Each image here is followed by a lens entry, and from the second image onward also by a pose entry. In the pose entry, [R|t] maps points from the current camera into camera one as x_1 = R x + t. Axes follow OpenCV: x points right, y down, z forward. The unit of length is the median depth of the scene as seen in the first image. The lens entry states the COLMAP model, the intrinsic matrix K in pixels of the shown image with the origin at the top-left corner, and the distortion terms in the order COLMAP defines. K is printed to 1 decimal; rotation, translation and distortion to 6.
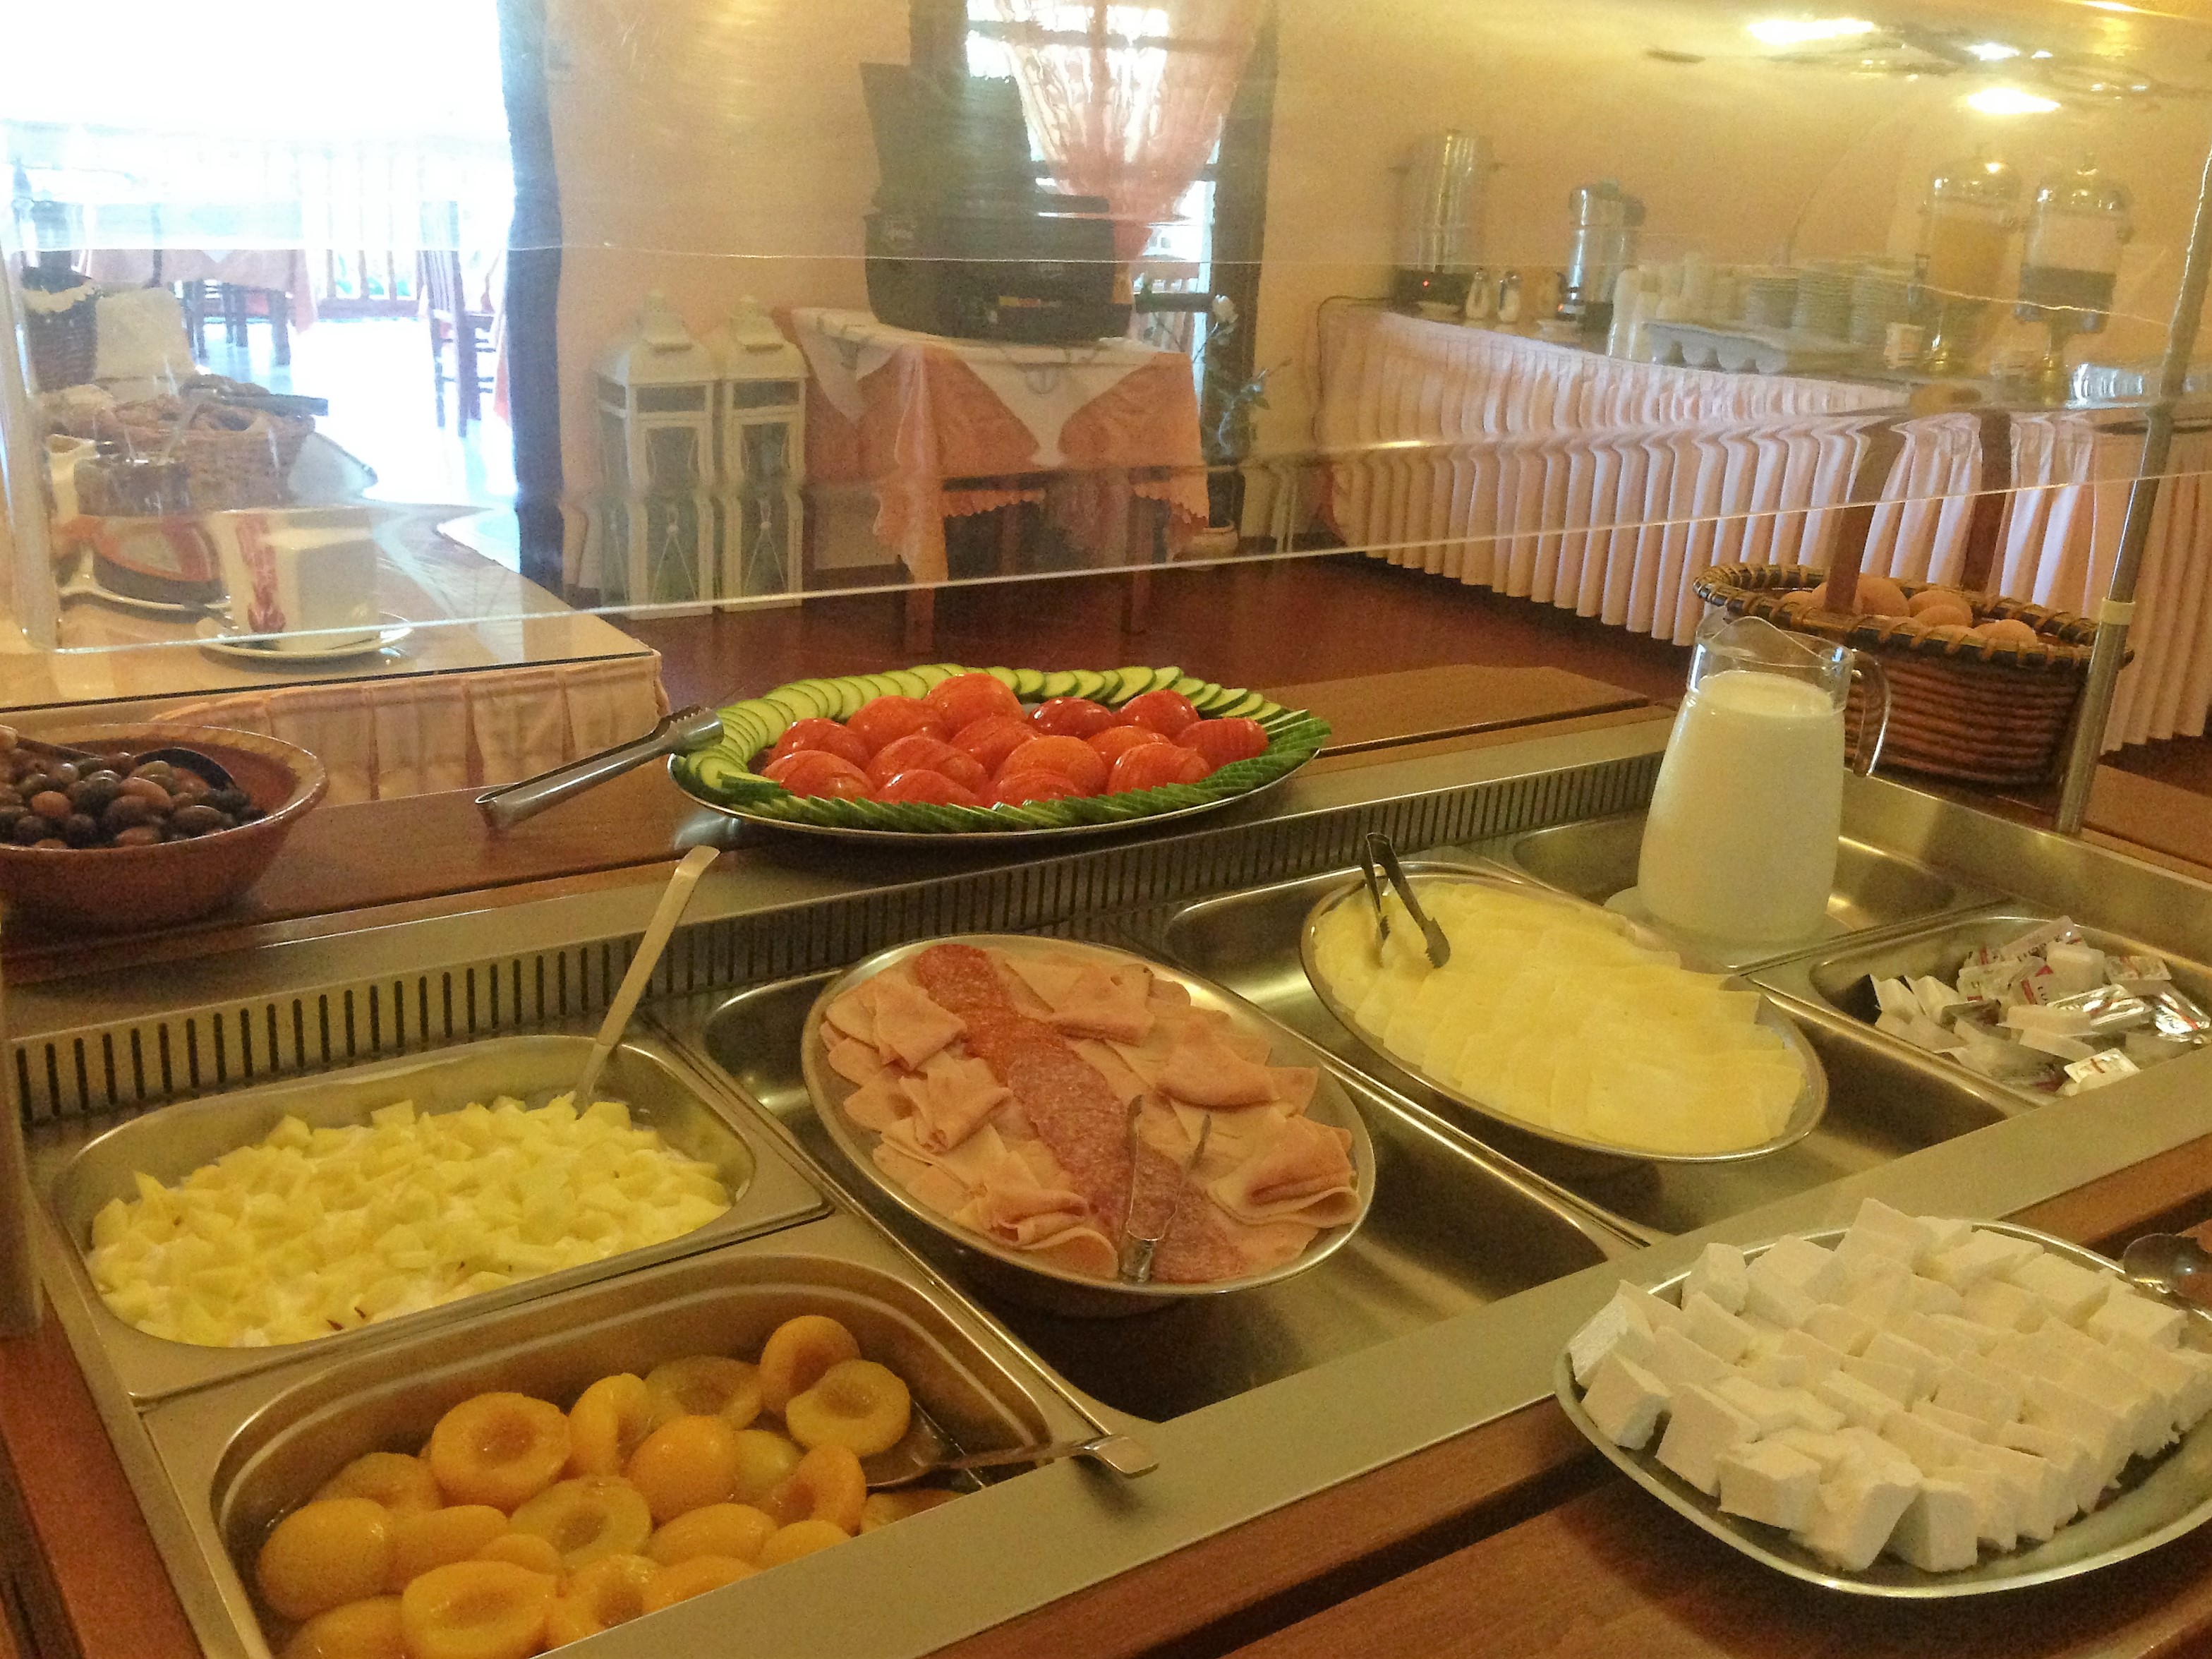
lens RADIAL K [[2114.3, 0, 1106.0], [0, 2114.3, 829.5], [0, 0, 1]] dist [0.105486, -0.000942]
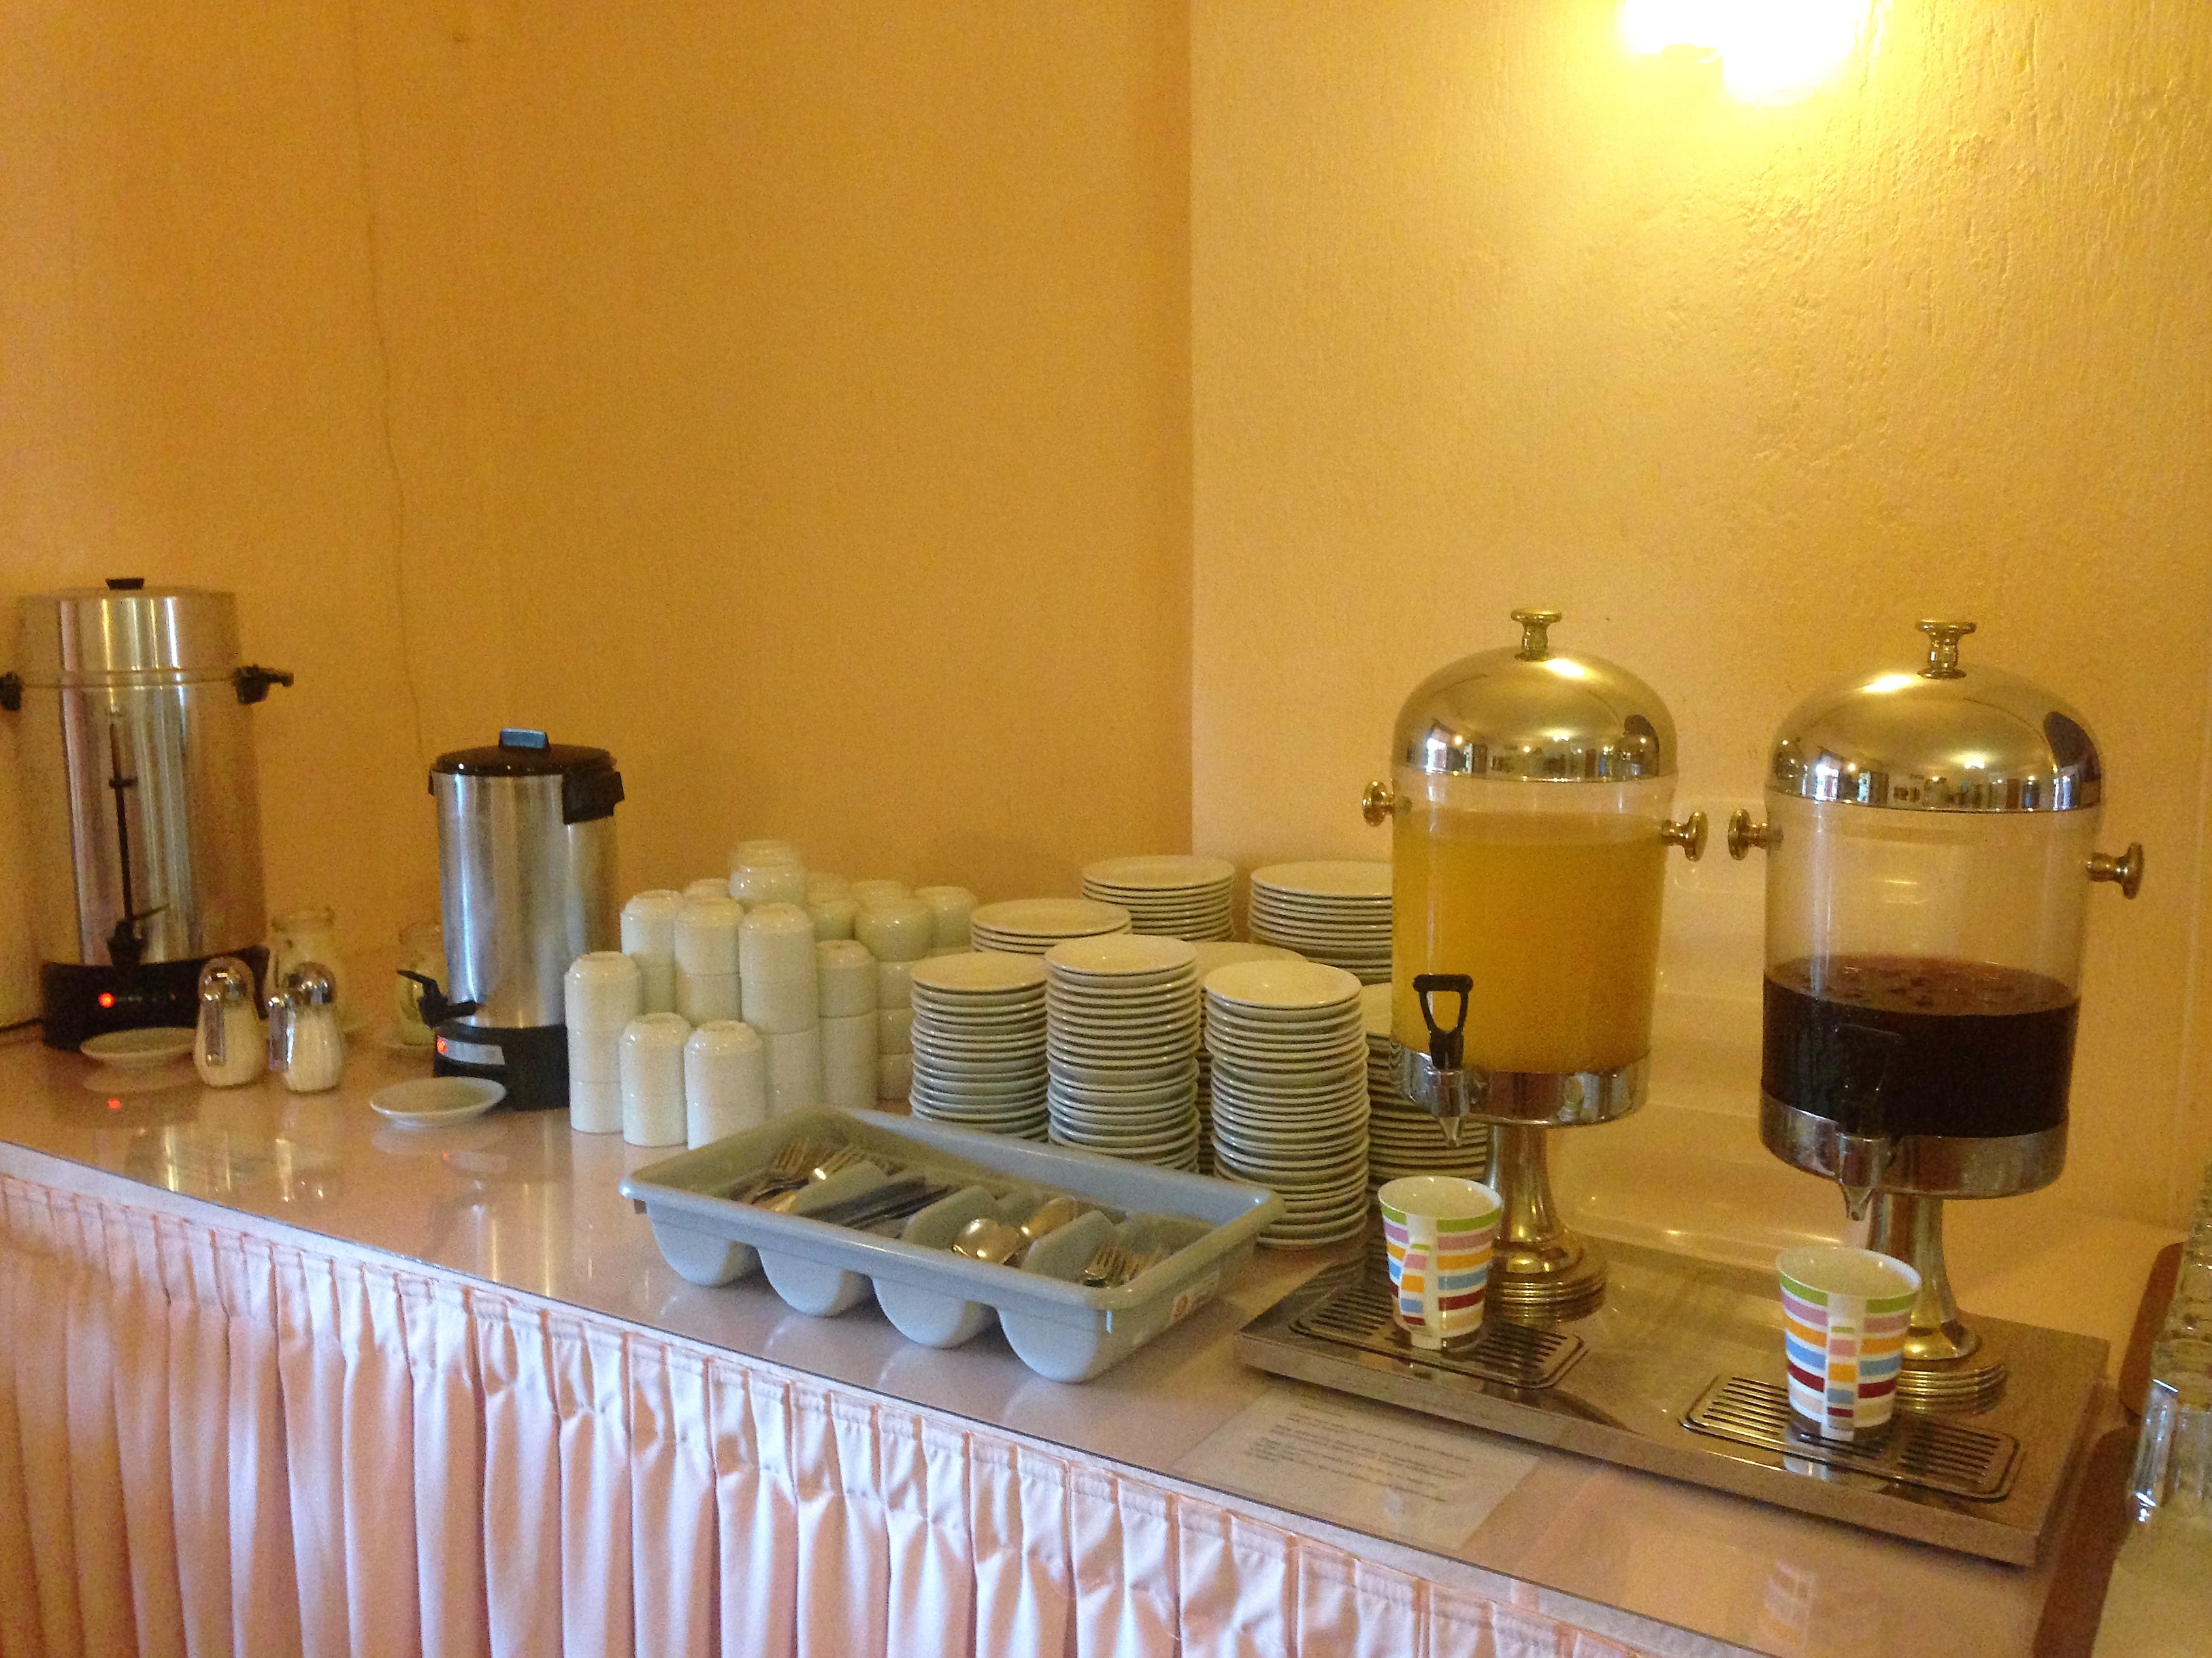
lens RADIAL K [[2114.1, 0, 1106.0], [0, 2114.1, 829.0], [0, 0, 1]] dist [0.105486, -0.000942]
pose [[0.913604, -0.127349, 0.386148, 0.186325], [0.185154, 0.975810, -0.116246, -0.224771], [-0.362003, 0.177699, 0.915083, 0.627868]]
